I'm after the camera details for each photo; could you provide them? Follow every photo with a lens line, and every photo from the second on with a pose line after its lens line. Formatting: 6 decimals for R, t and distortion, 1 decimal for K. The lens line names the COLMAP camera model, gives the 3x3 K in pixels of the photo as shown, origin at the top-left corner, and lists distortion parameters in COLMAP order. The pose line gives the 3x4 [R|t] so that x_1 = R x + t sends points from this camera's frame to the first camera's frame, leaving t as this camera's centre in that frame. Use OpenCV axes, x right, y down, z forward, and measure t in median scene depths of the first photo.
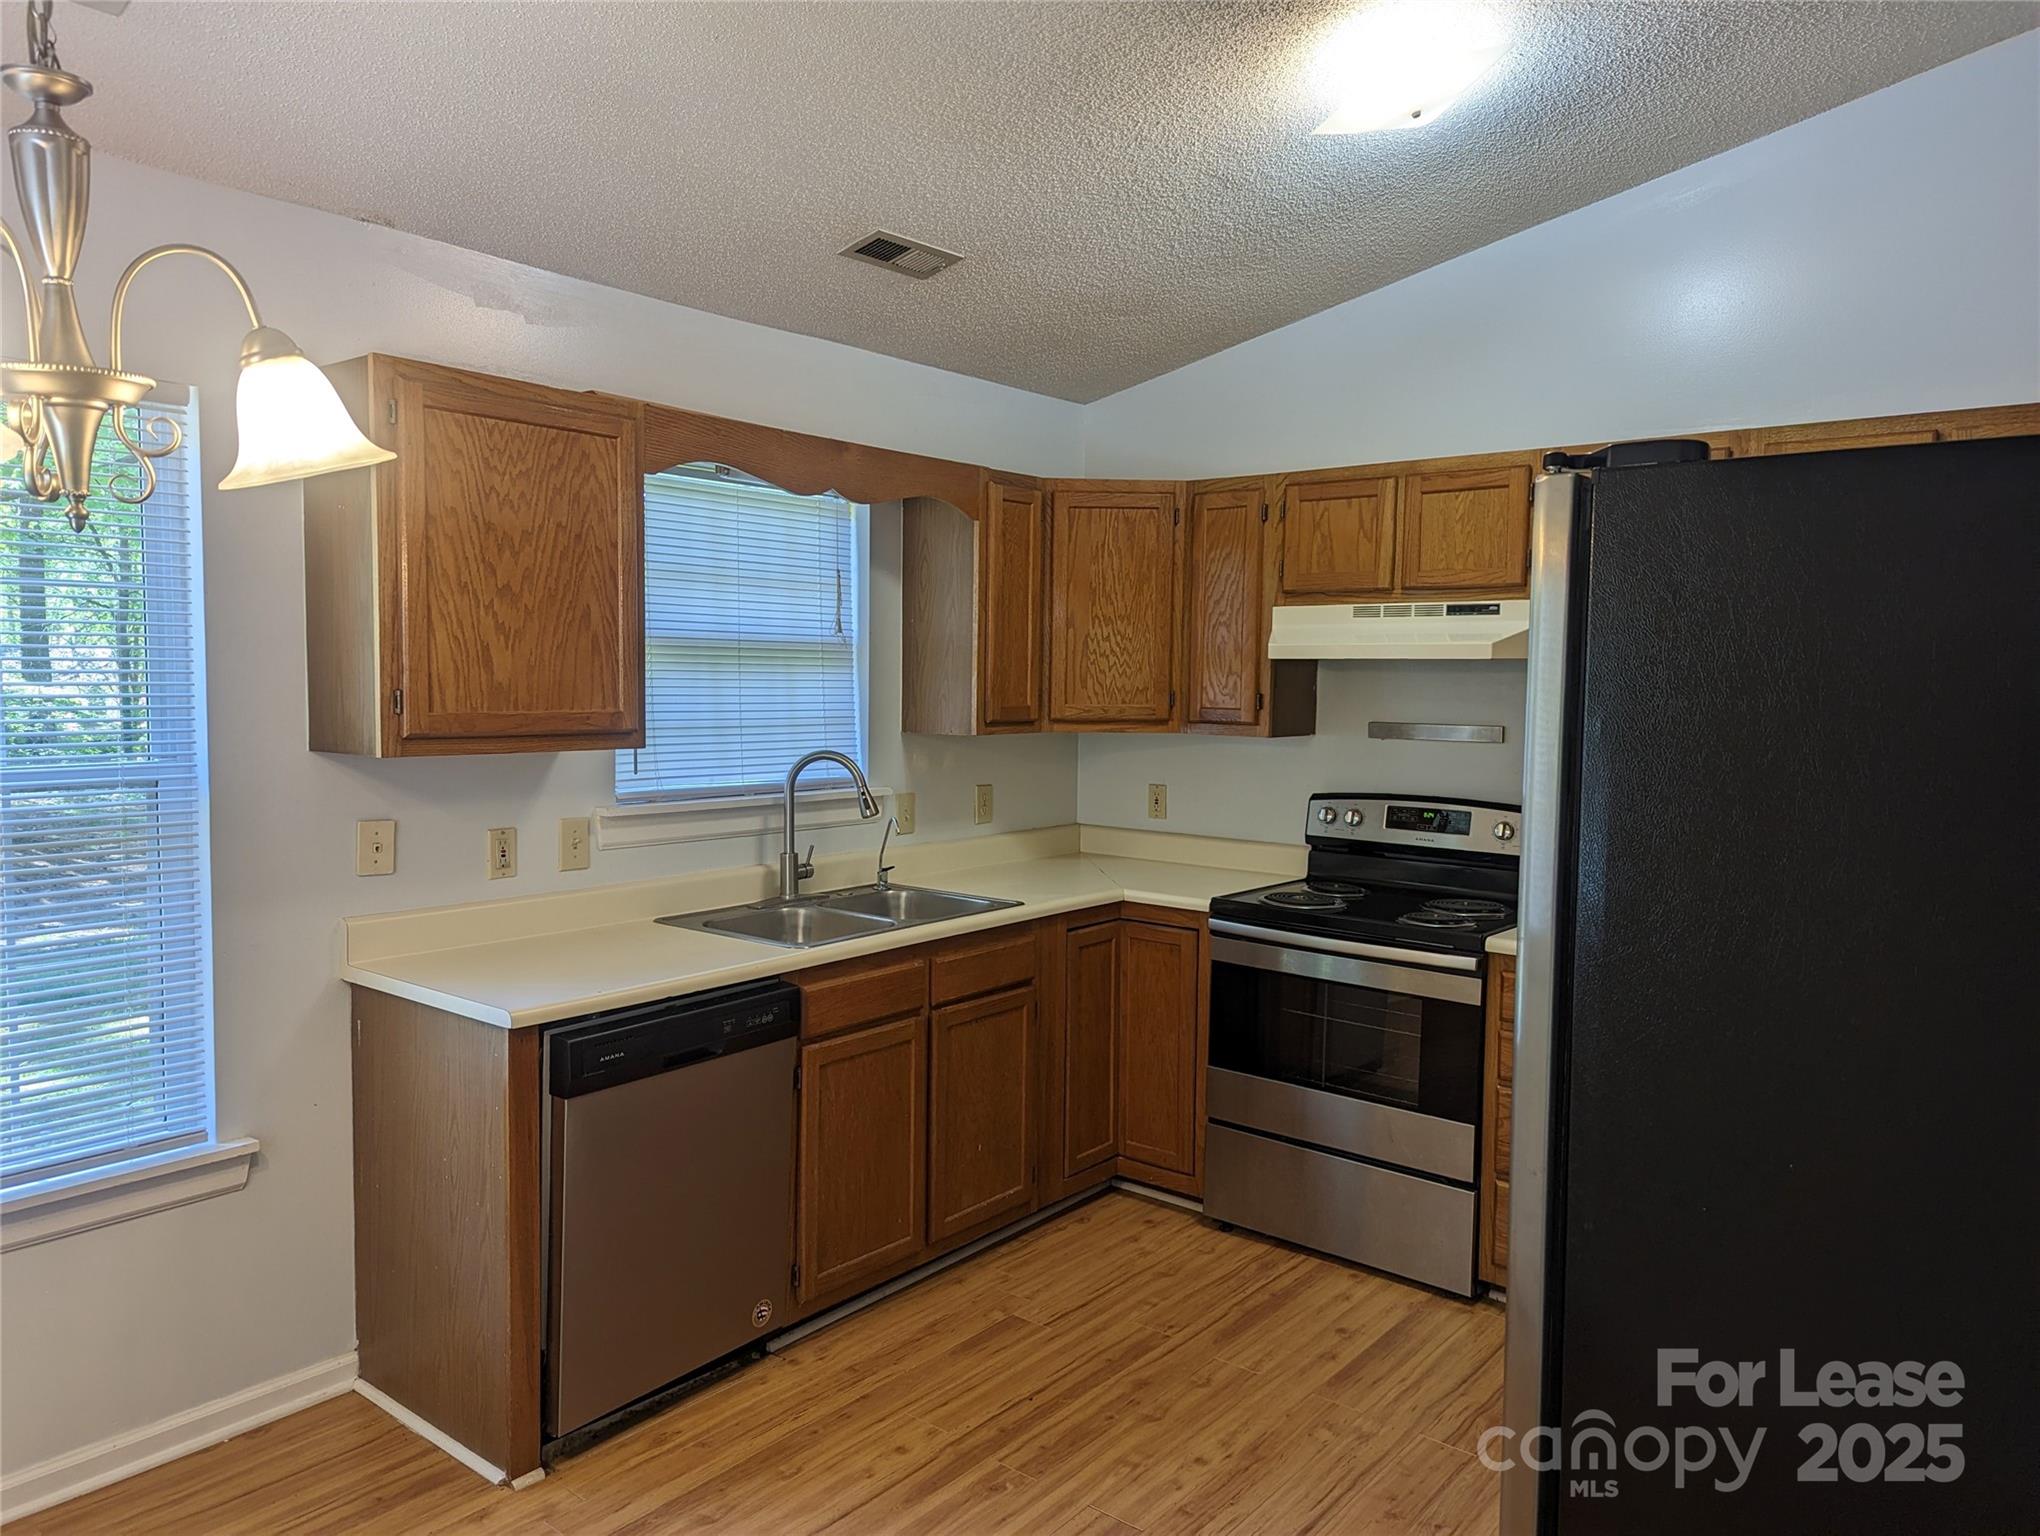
lens RADIAL K [[1447.6, 0, 1017.6], [0, 1447.6, 758.2], [0, 0, 1]] dist [0.007034, 0.001136]
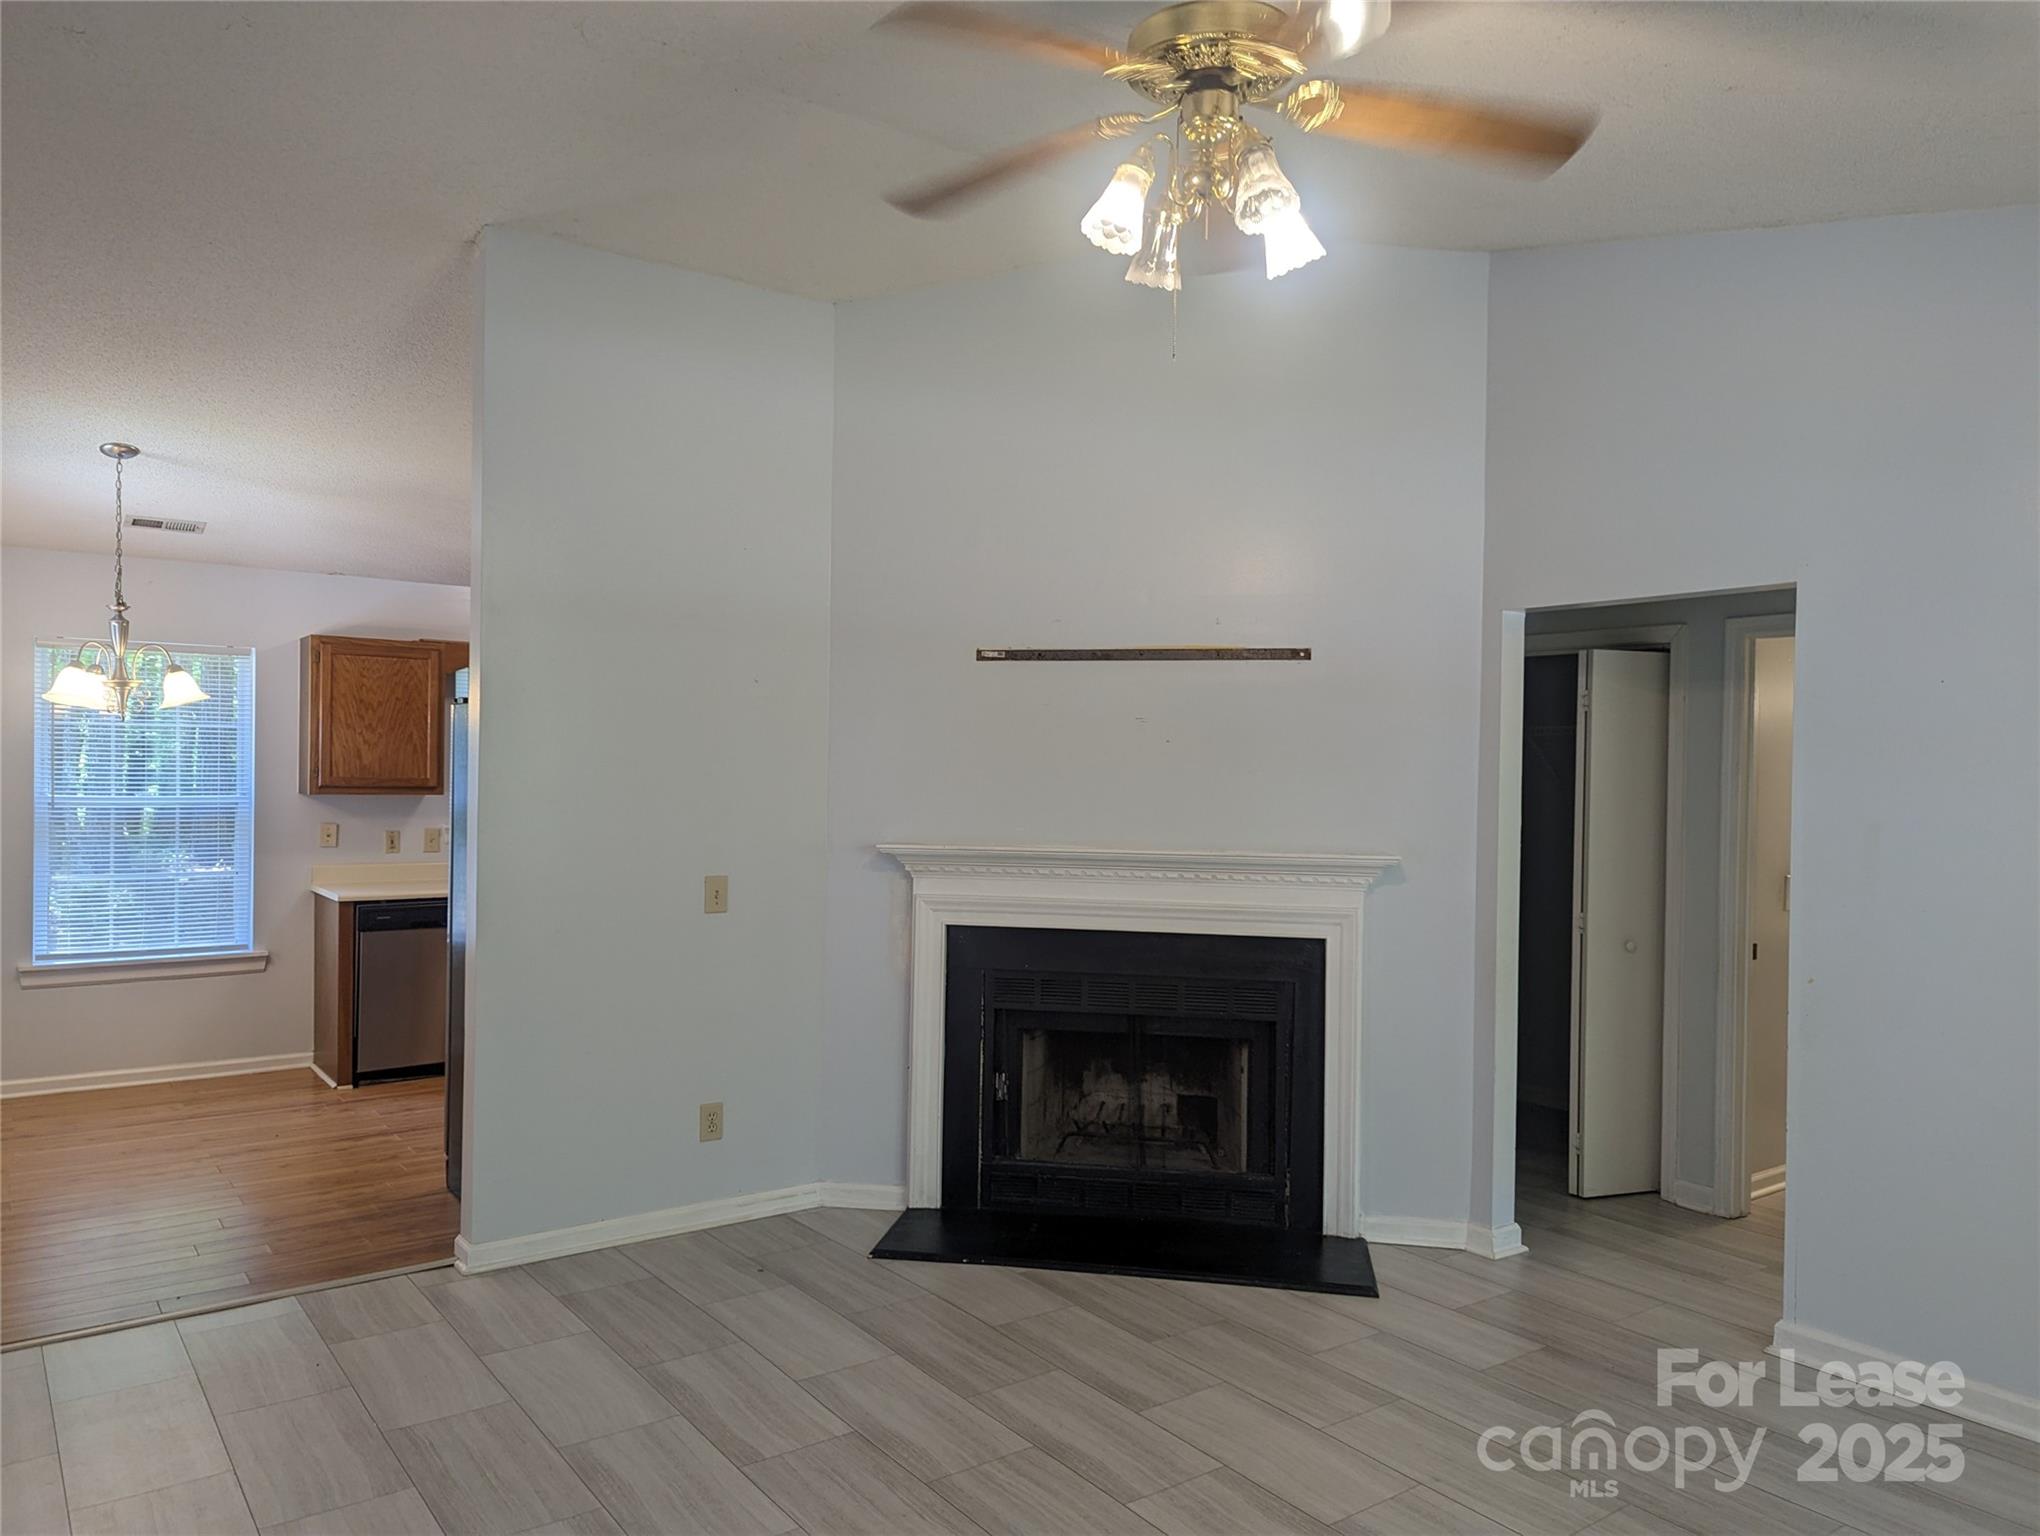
lens RADIAL K [[1447.6, 0, 1018.3], [0, 1447.6, 775.0], [0, 0, 1]] dist [0.007034, 0.001136]
pose [[0.966024, 0.001470, -0.258447, 1.307155], [-0.016236, 0.998354, -0.055010, 0.078974], [0.257941, 0.057337, 0.964458, -1.033193]]
